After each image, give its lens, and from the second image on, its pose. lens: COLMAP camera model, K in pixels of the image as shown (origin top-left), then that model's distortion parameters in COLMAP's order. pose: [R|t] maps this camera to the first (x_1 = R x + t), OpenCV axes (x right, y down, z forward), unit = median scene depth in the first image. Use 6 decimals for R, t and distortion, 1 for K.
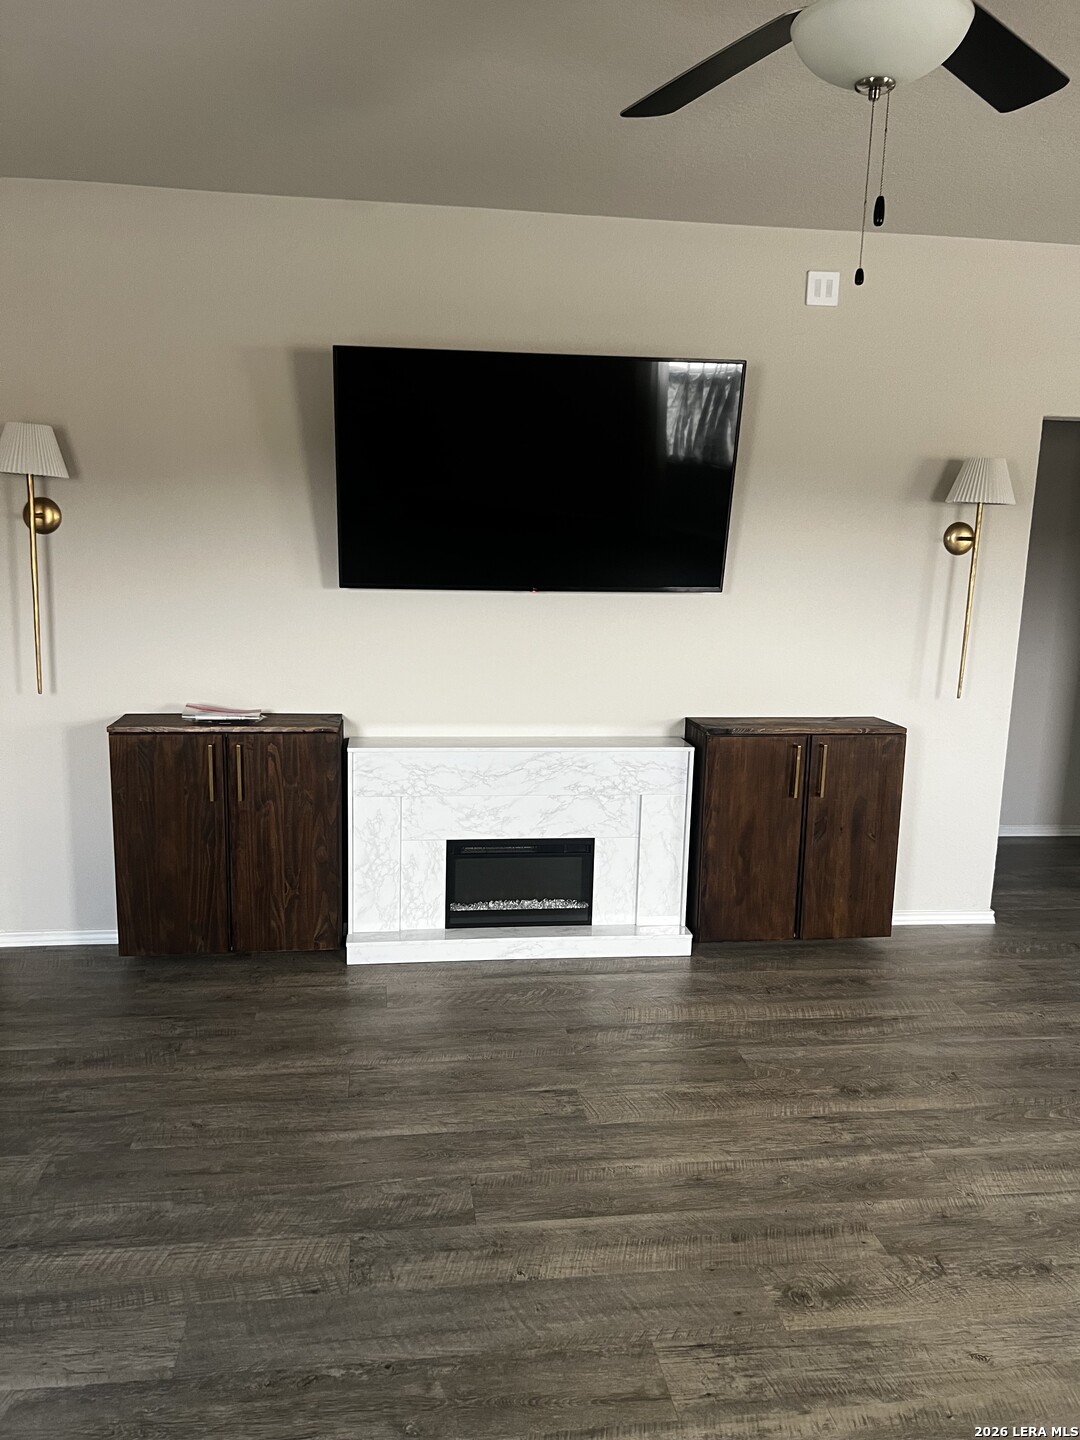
lens RADIAL K [[1087.7, 0, 540.0], [0, 1087.7, 720.0], [0, 0, 1]] dist [0.023462, -0.006408]
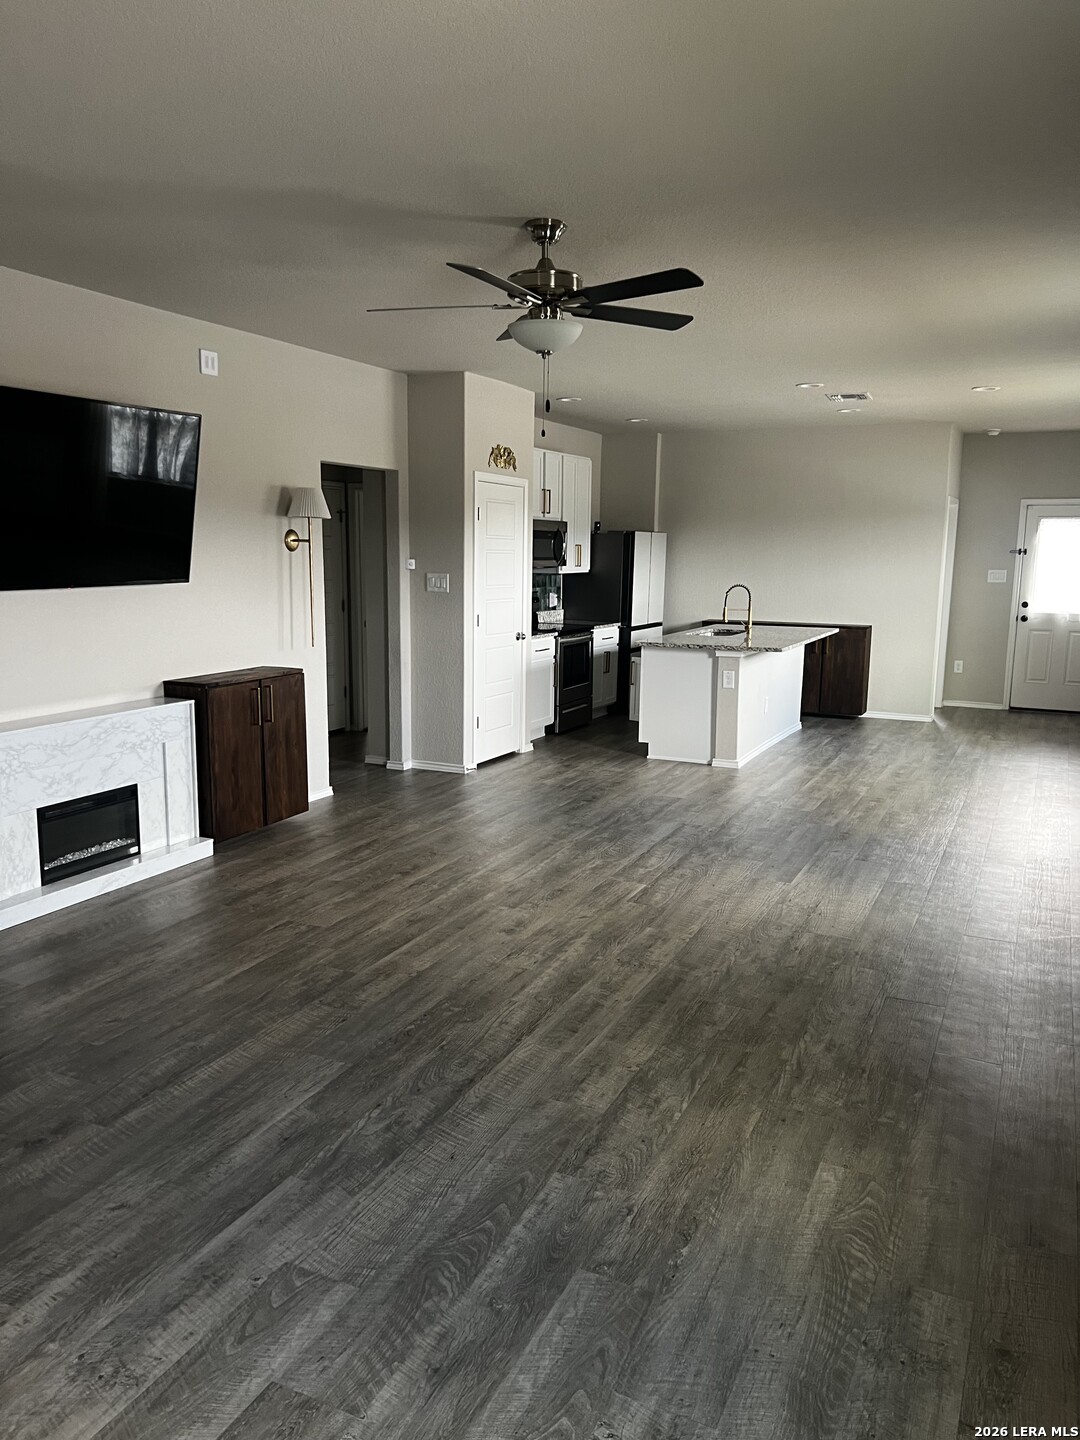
lens RADIAL K [[1086.1, 0, 540.0], [0, 1086.1, 720.0], [0, 0, 1]] dist [-0.002214, -0.004790]
pose [[0.537707, -0.151832, 0.829348, -0.734696], [0.148520, 0.985327, 0.084095, 0.000660], [-0.829948, 0.077957, 0.552367, -0.081281]]
